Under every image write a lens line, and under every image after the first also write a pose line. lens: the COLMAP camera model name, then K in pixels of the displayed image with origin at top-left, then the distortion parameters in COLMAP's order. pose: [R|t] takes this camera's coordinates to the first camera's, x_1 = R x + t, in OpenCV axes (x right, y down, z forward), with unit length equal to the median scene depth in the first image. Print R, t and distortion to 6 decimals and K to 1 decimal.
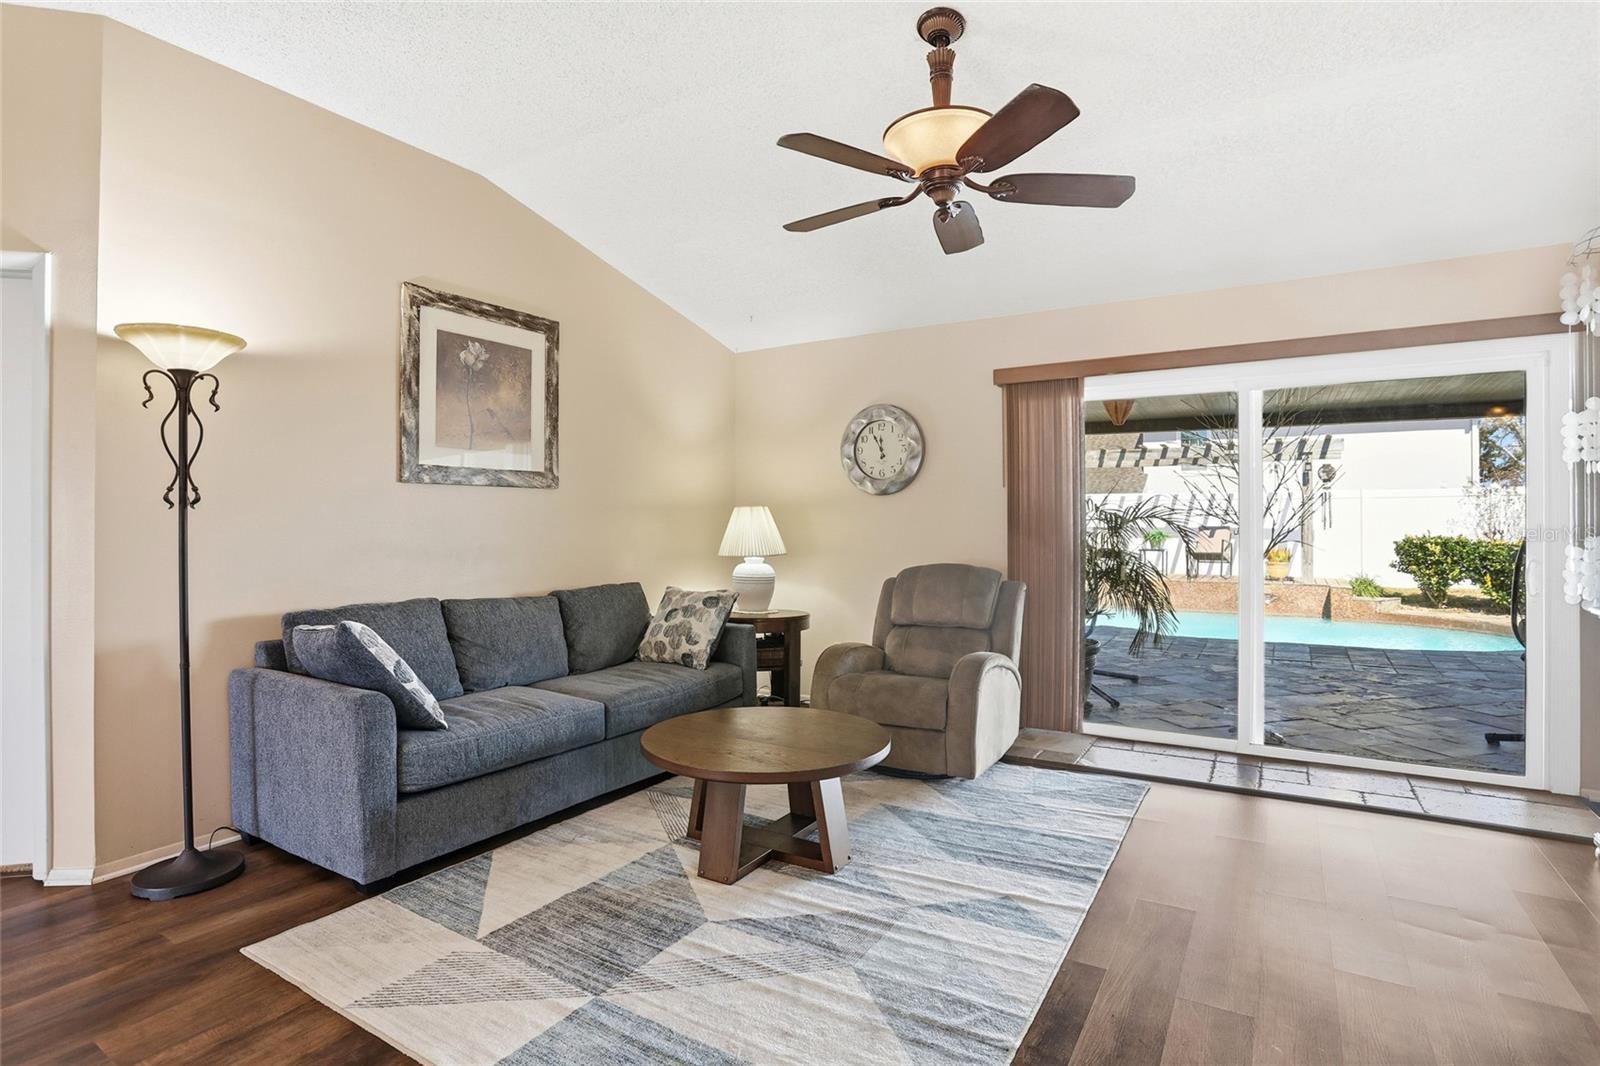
lens RADIAL K [[776.8, 0, 800.0], [0, 776.8, 533.0], [0, 0, 1]] dist [-0.080021, 0.037531]
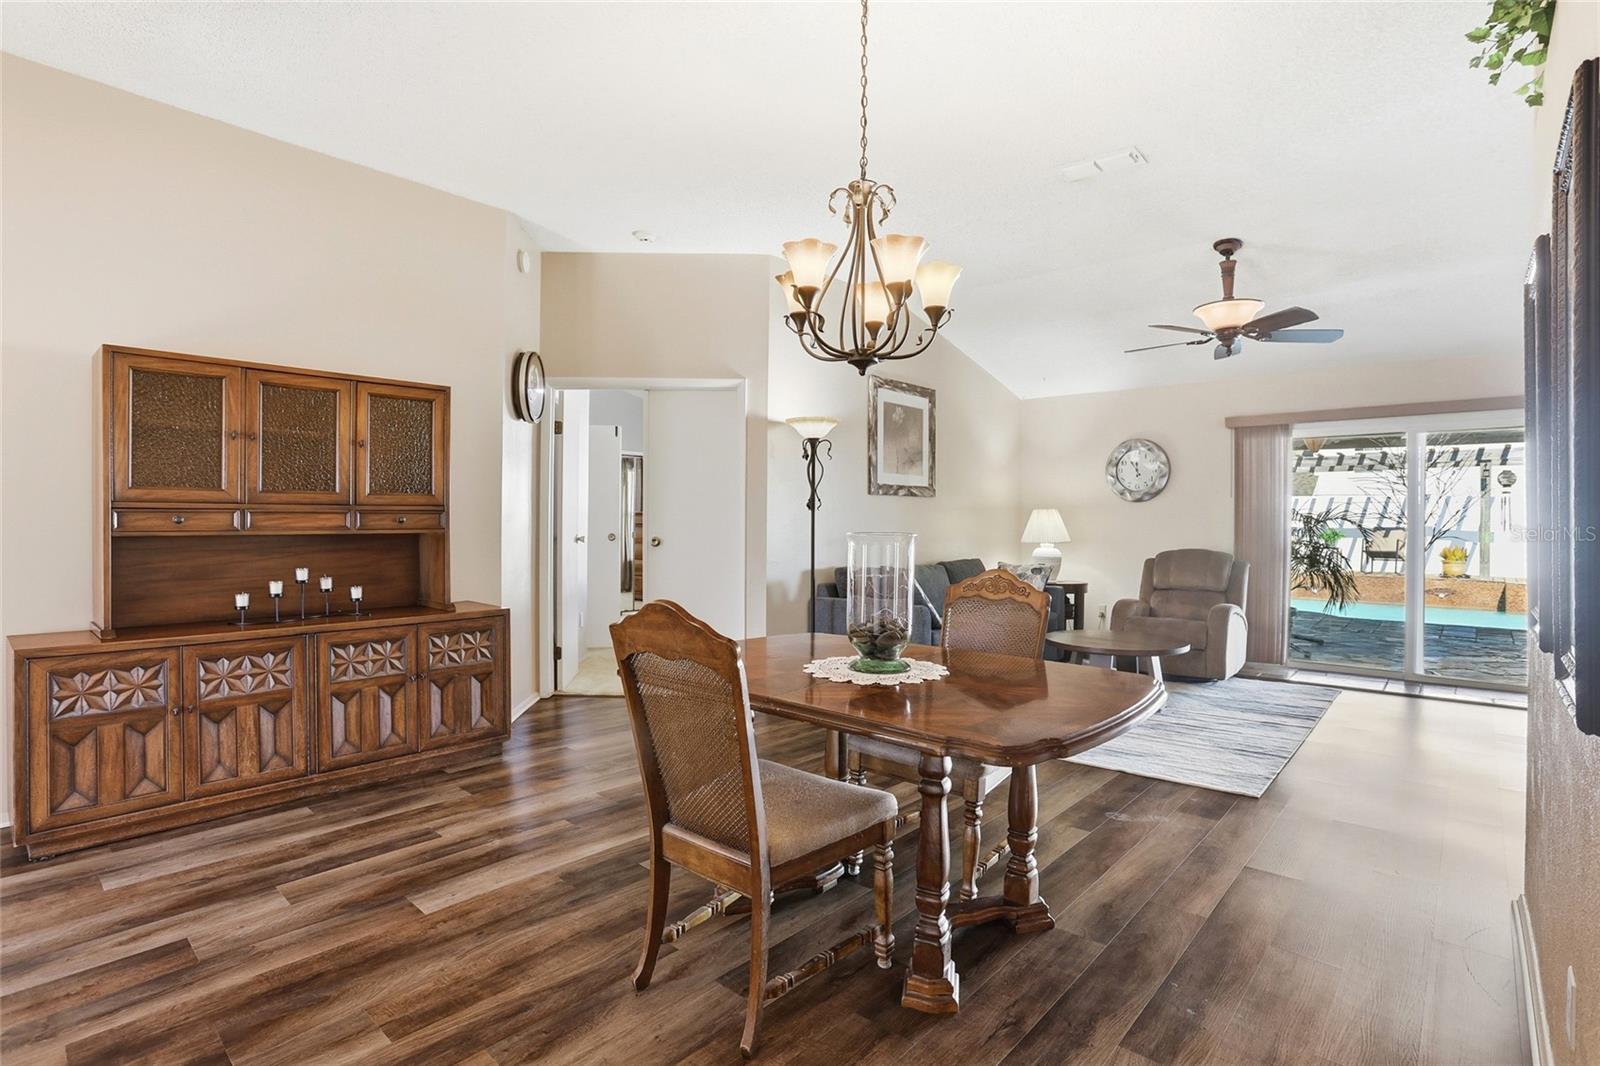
lens RADIAL K [[776.8, 0, 800.0], [0, 776.8, 533.0], [0, 0, 1]] dist [-0.080021, 0.037531]
pose [[0.985786, 0.011662, -0.167601, -0.281573], [-0.011008, 0.999928, 0.004829, 0.009200], [0.167645, -0.002916, 0.985843, -0.523783]]
